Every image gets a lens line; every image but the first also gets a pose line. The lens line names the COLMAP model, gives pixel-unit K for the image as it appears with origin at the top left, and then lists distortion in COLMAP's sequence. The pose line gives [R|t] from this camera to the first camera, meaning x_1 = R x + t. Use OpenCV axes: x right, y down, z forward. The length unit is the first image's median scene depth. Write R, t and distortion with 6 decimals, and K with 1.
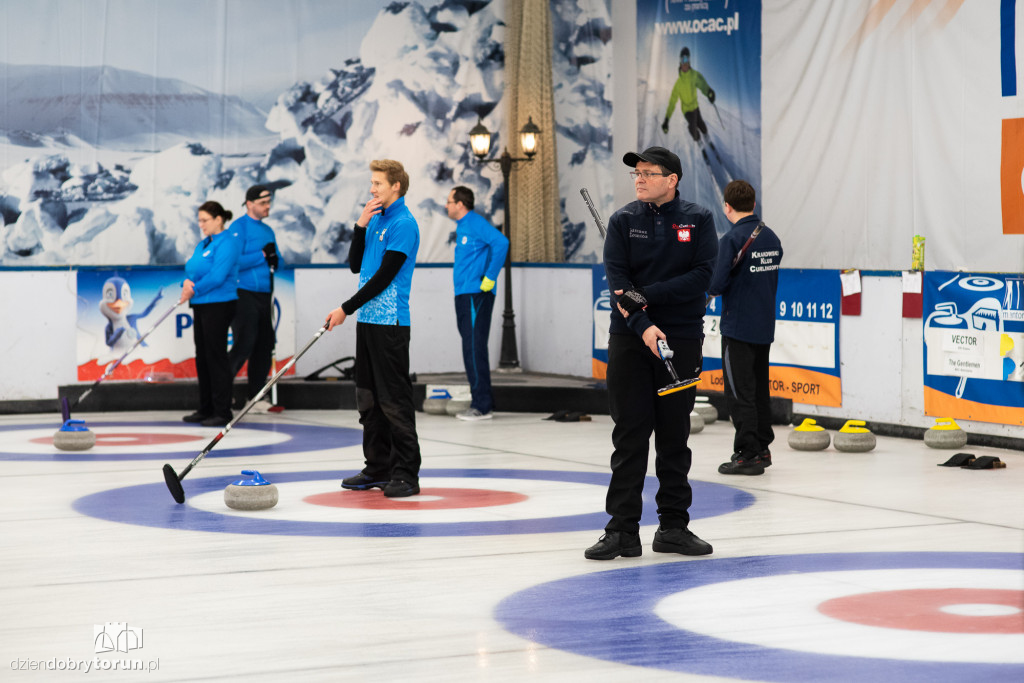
lens RADIAL K [[2664.9, 0, 514.5], [0, 2664.9, 344.2], [0, 0, 1]] dist [-0.072354, 0.000000]
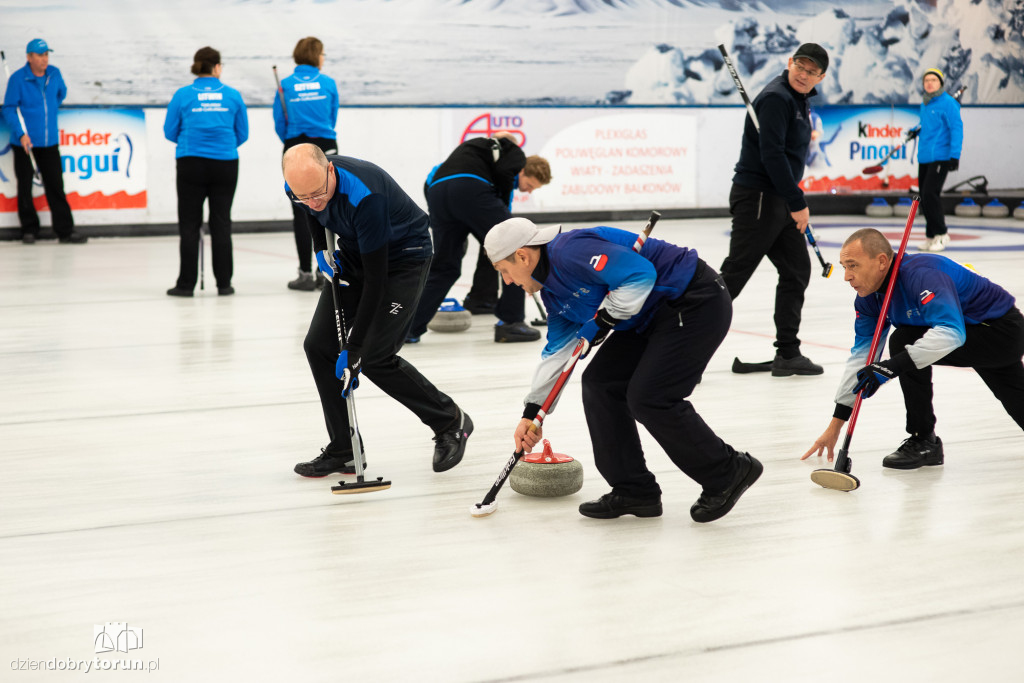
lens RADIAL K [[2552.3, 0, 518.0], [0, 2552.3, 334.3], [0, 0, 1]] dist [-0.053339, 0.000000]
pose [[0.996739, 0.002025, 0.080667, -0.372407], [-0.007432, 0.997740, 0.066777, 0.000595], [-0.080349, -0.067159, 0.994502, -0.227245]]
